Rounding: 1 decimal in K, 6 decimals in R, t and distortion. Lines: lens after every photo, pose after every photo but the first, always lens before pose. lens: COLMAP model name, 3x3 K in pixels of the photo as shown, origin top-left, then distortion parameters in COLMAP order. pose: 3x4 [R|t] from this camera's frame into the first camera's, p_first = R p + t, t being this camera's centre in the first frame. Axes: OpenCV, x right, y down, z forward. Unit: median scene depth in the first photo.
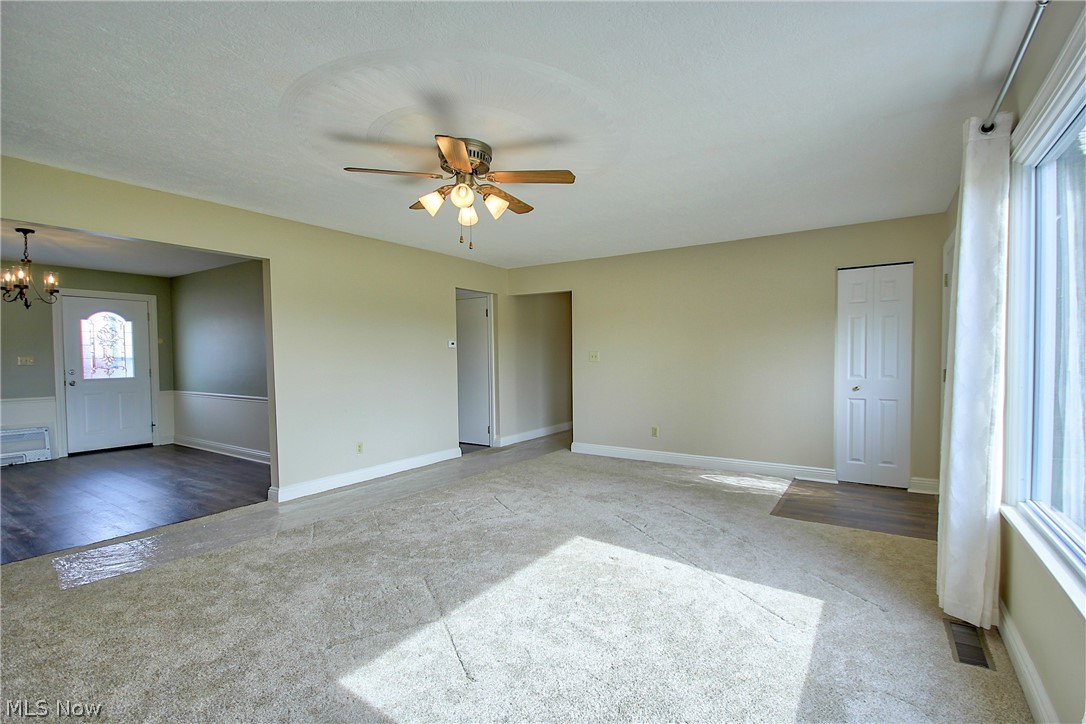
lens RADIAL K [[499.2, 0, 538.6], [0, 499.2, 369.0], [0, 0, 1]] dist [-0.001237, -0.003109]
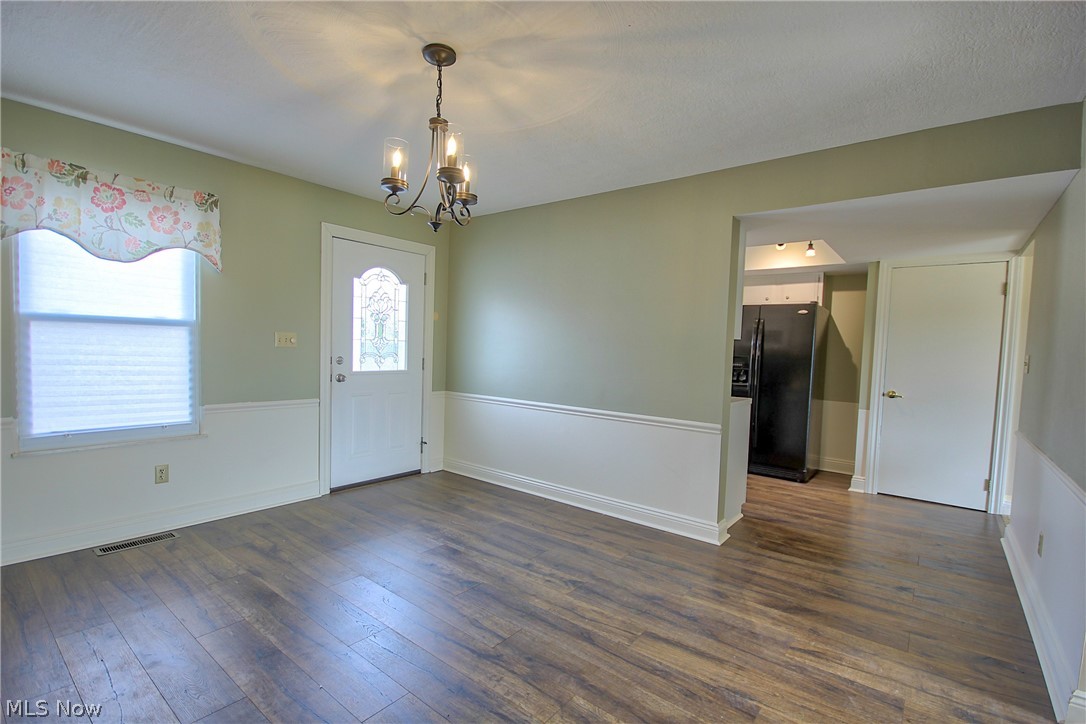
lens RADIAL K [[499.2, 0, 542.3], [0, 499.2, 370.4], [0, 0, 1]] dist [-0.001237, -0.003109]
pose [[0.995598, 0.044088, -0.082712, -0.816856], [-0.042442, 0.998867, 0.021544, -0.007012], [0.083568, -0.017939, 0.996341, 0.508872]]
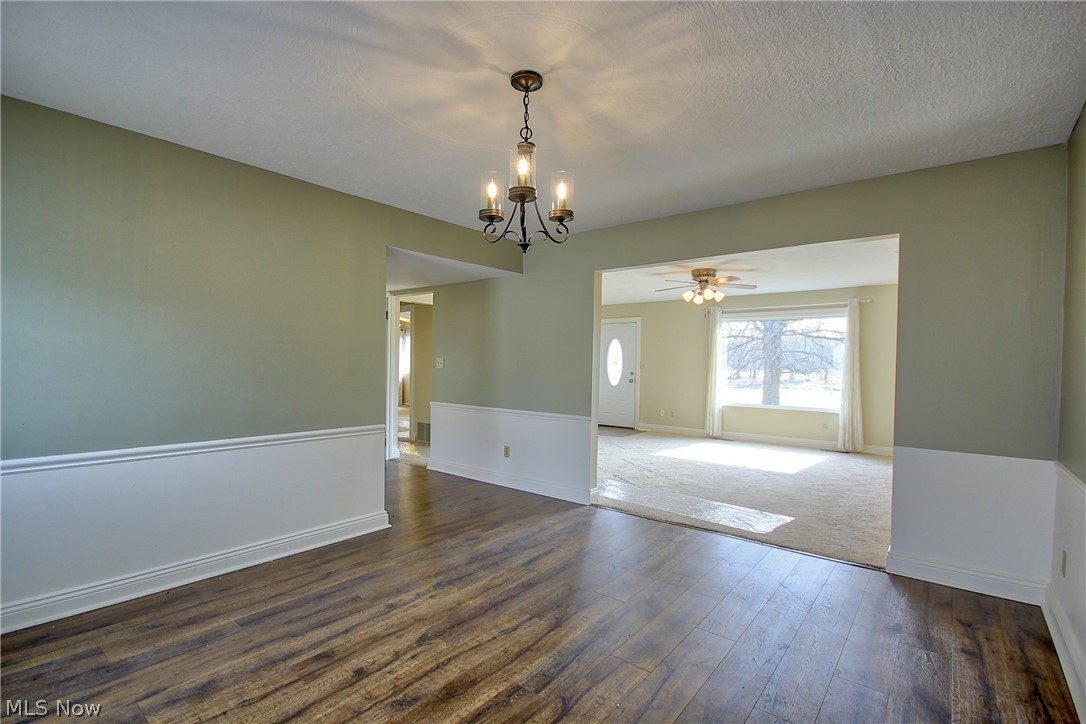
lens RADIAL K [[499.2, 0, 542.3], [0, 499.2, 370.2], [0, 0, 1]] dist [-0.001237, -0.003109]
pose [[0.093956, -0.003449, 0.995570, -1.363808], [0.011685, 0.999929, 0.002361, -0.012188], [-0.995508, 0.011412, 0.093990, 0.867856]]
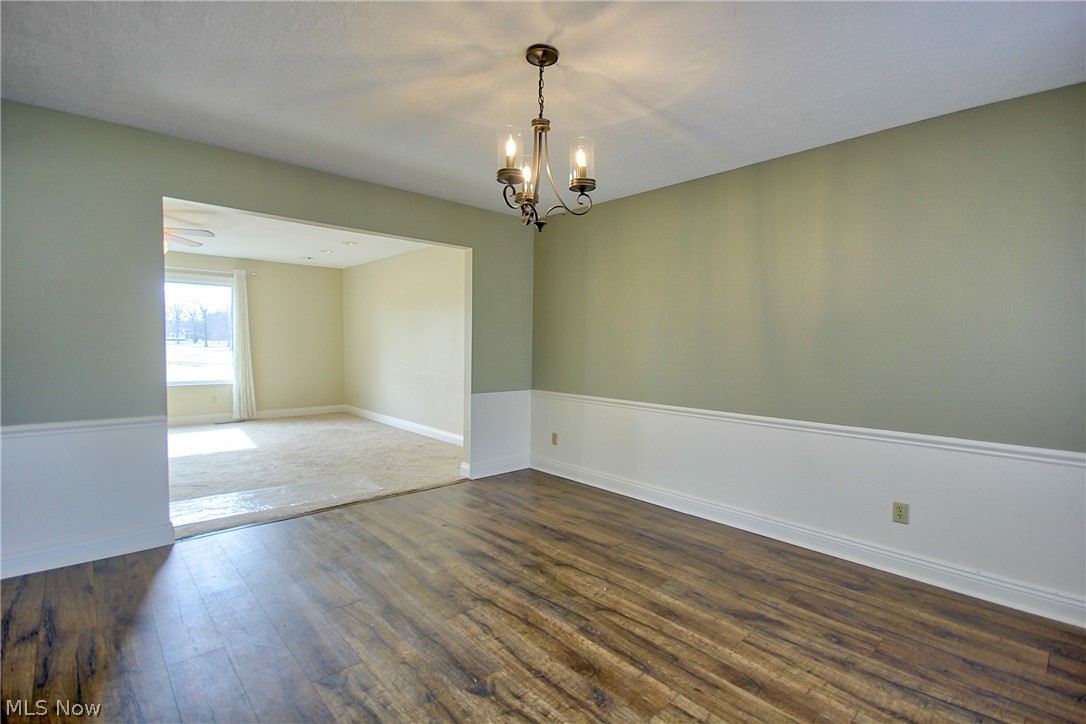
lens RADIAL K [[499.2, 0, 543.8], [0, 499.2, 370.8], [0, 0, 1]] dist [-0.001237, -0.003109]
pose [[-0.972115, -0.017522, 0.233850, -1.049606], [0.001680, 0.996659, 0.081659, -0.027640], [-0.234499, 0.079775, -0.968837, 1.337867]]
